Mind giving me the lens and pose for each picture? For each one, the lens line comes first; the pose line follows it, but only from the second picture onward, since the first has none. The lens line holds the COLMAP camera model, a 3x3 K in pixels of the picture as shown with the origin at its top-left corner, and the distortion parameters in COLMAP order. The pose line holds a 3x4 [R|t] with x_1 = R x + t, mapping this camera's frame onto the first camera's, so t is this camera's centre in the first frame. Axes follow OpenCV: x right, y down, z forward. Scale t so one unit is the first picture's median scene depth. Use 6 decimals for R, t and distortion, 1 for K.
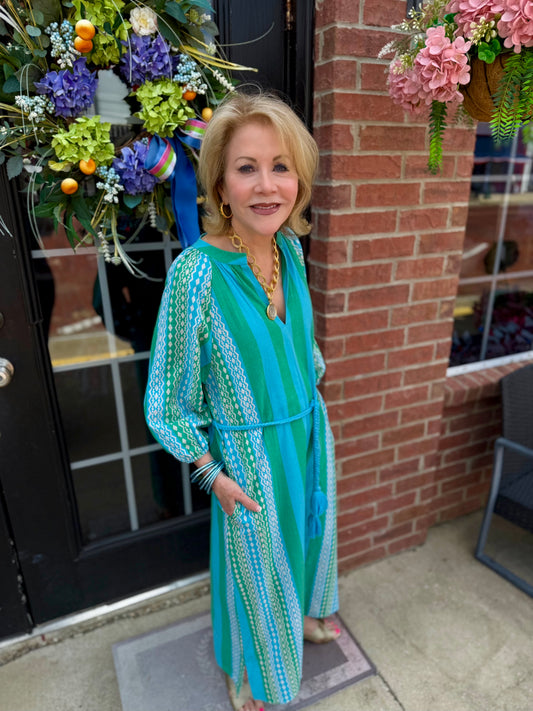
lens RADIAL K [[504.2, 0, 266.1], [0, 504.2, 361.1], [0, 0, 1]] dist [-0.009268, -0.004473]
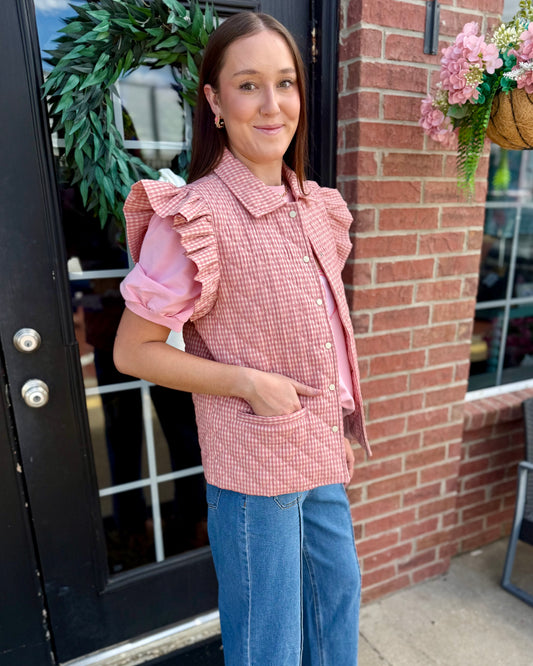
lens RADIAL K [[577.3, 0, 274.2], [0, 577.3, 404.5], [0, 0, 1]] dist [0.009041, -0.031497]
pose [[0.997814, -0.022420, 0.062167, -0.106678], [0.024462, 0.999179, -0.032288, 0.076651], [-0.061392, 0.033738, 0.997543, -0.145672]]
